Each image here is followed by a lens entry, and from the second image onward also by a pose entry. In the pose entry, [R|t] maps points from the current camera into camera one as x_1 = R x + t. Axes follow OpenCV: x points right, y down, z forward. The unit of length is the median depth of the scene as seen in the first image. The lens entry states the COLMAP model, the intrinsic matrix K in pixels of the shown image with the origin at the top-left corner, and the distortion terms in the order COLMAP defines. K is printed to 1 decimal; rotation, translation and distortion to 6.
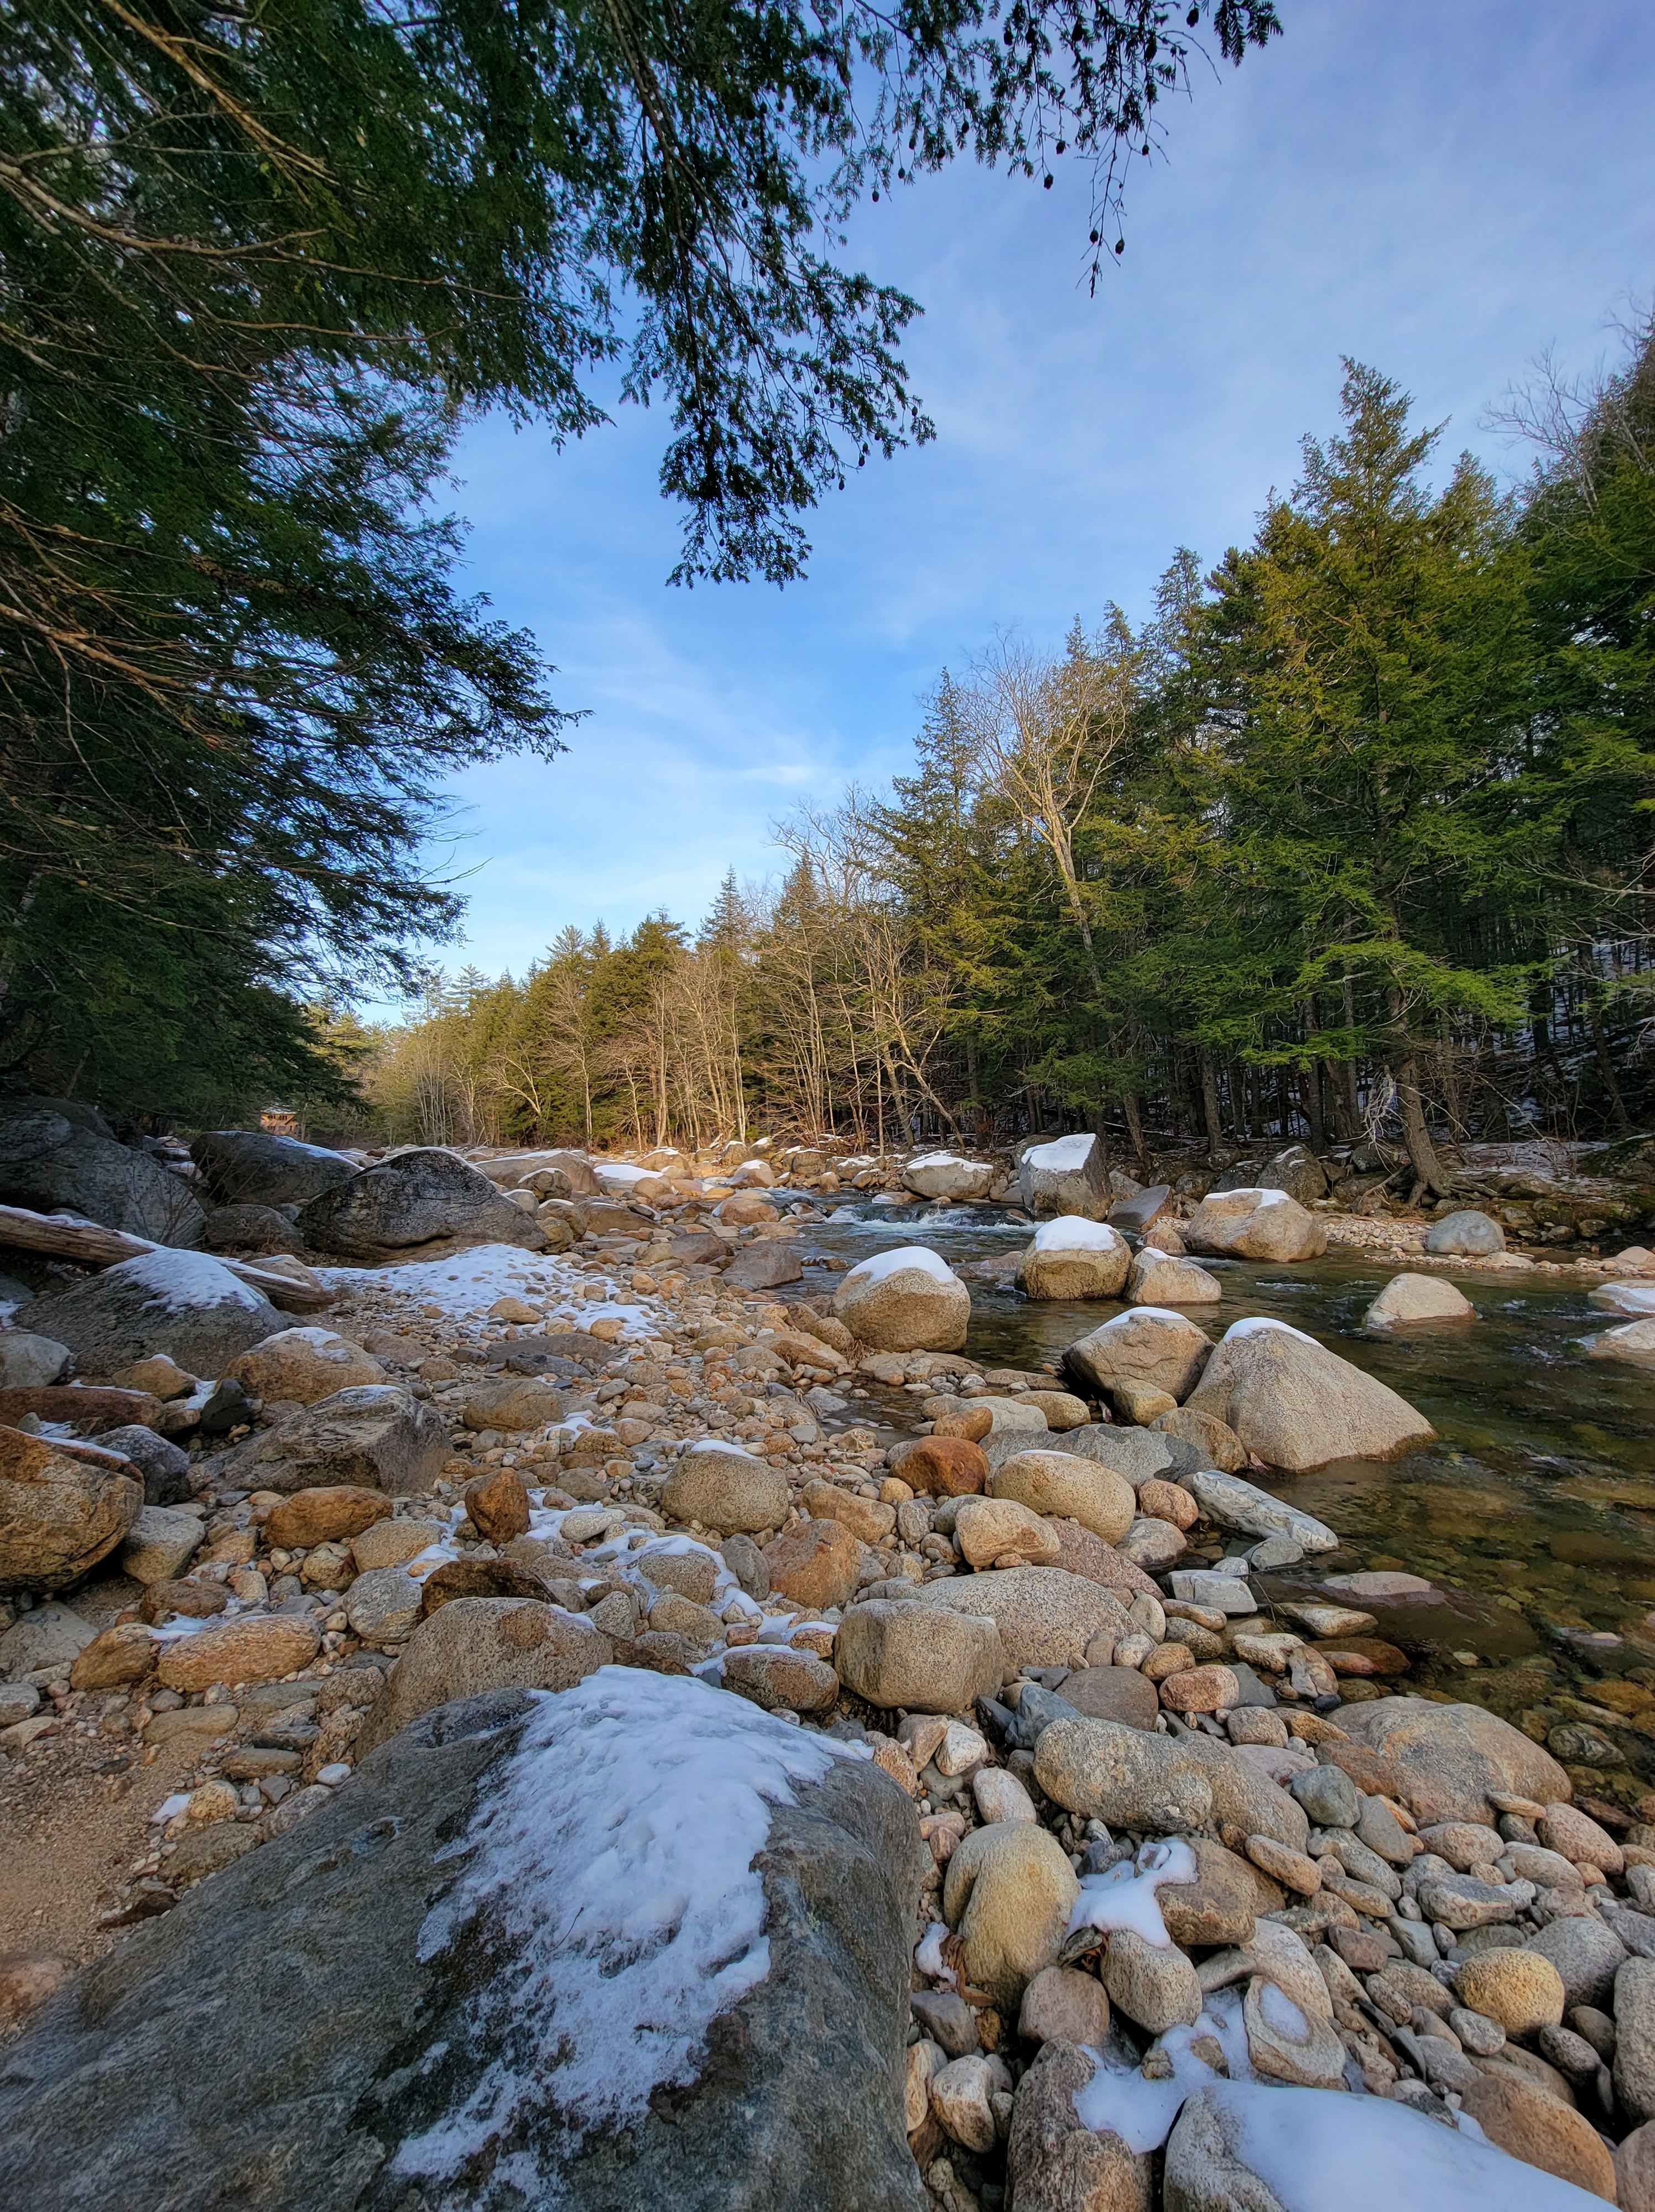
lens RADIAL K [[892.0, 0, 835.0], [0, 892.0, 1109.8], [0, 0, 1]] dist [0.011485, 0.000076]
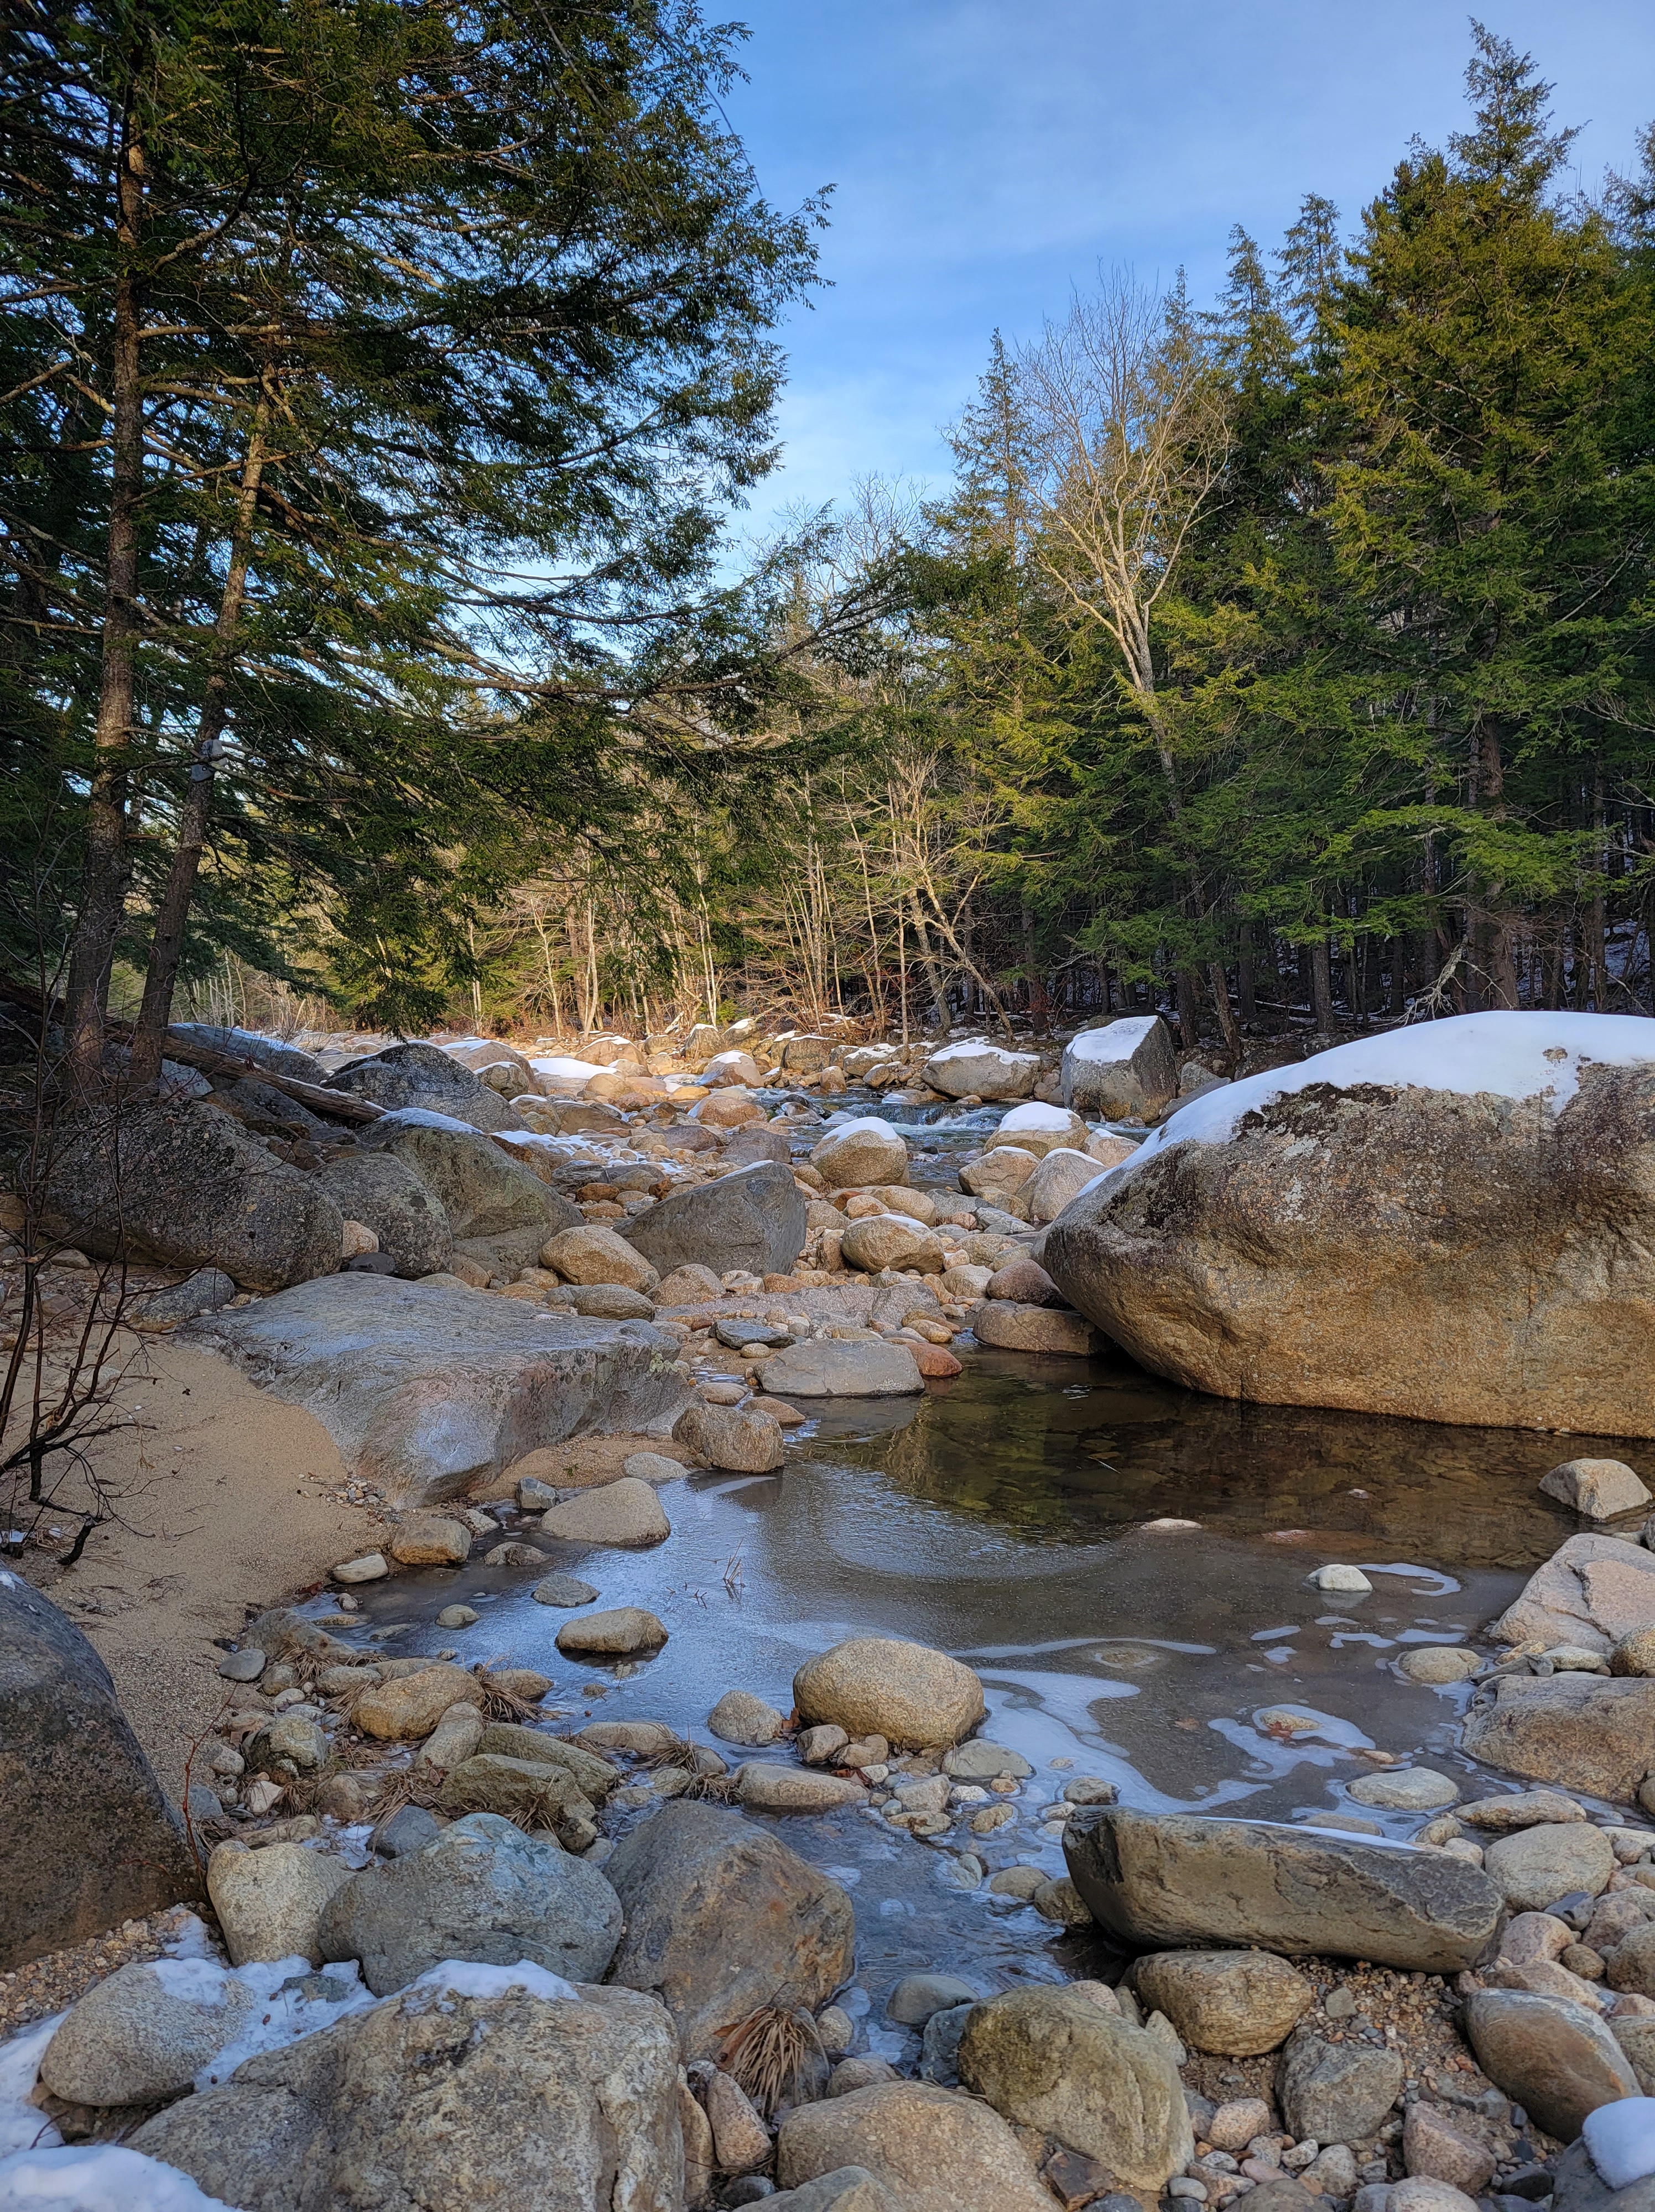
lens RADIAL K [[1563.3, 0, 848.5], [0, 1563.3, 1140.9], [0, 0, 1]] dist [0.072136, -0.006779]
pose [[0.999954, -0.004933, -0.008197, 0.017869], [0.005845, 0.993324, 0.115208, -0.019869], [0.007574, -0.115251, 0.993308, -0.324127]]
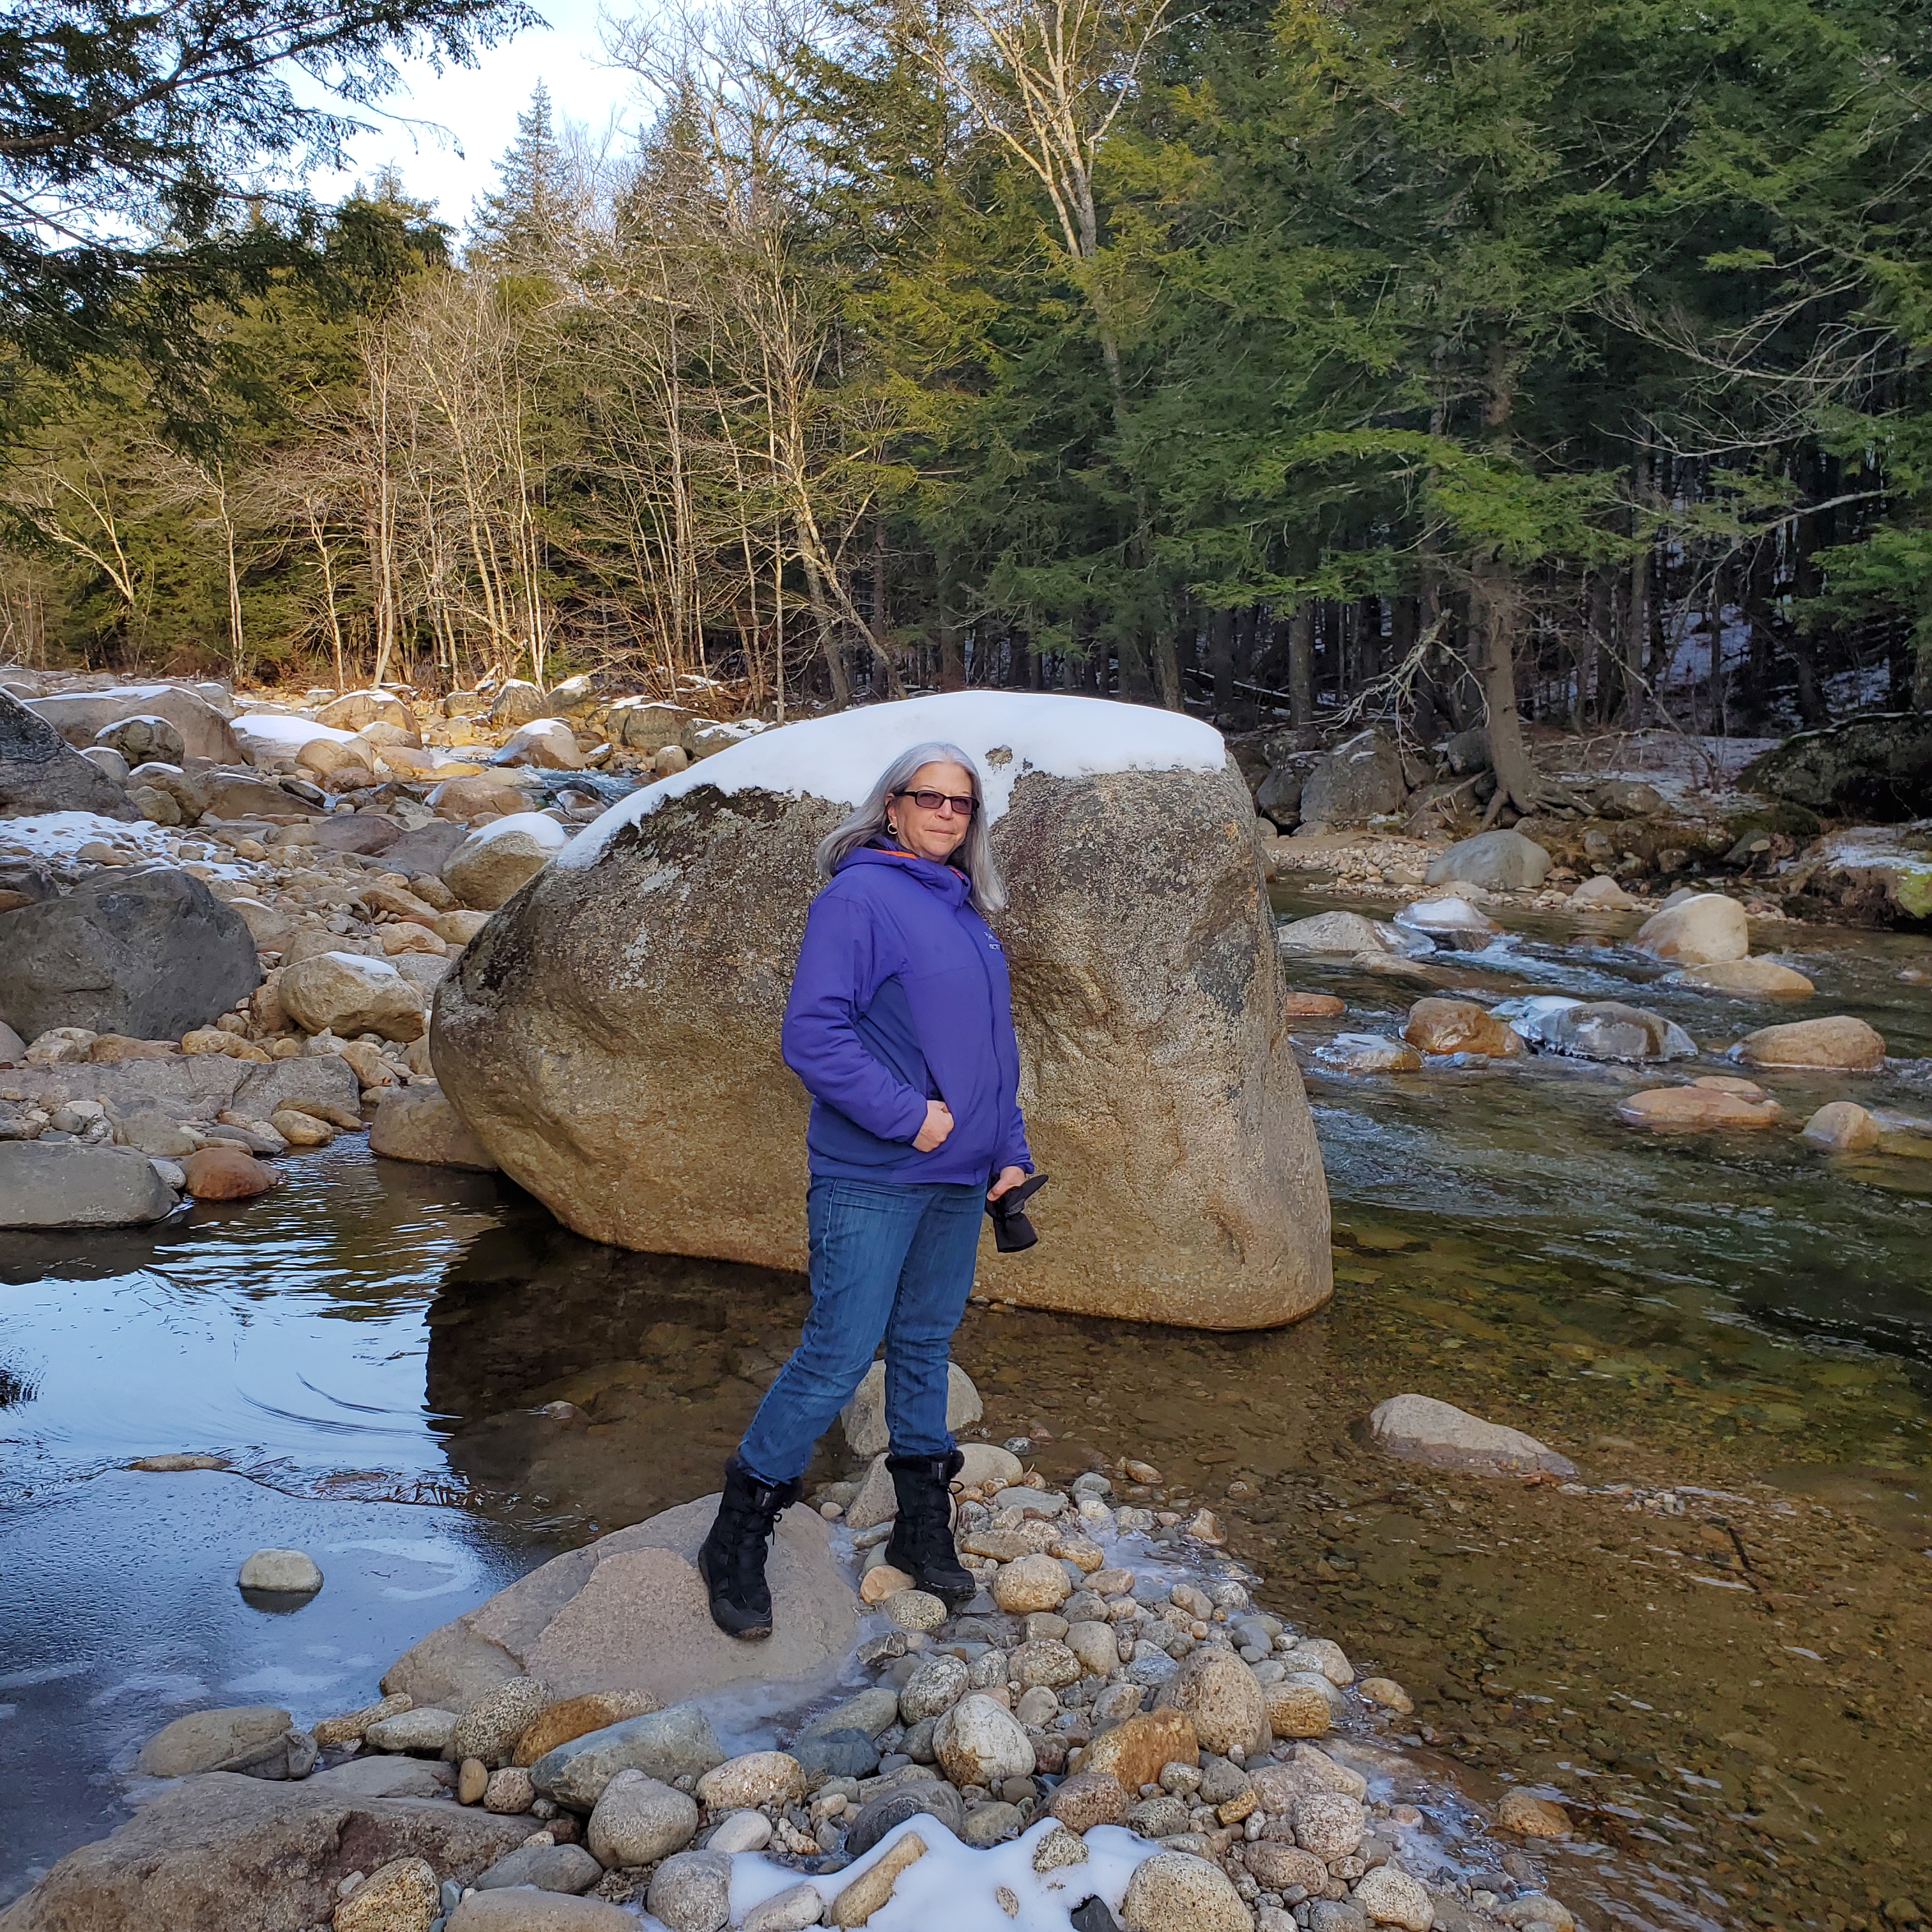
lens RADIAL K [[2039.7, 0, 967.9], [0, 2039.7, 945.4], [0, 0, 1]] dist [0.052962, 0.000000]
pose [[0.997241, 0.032664, 0.066659, 0.100375], [-0.042969, 0.986256, 0.159542, -0.018855], [-0.060532, -0.161966, 0.984938, -0.295204]]
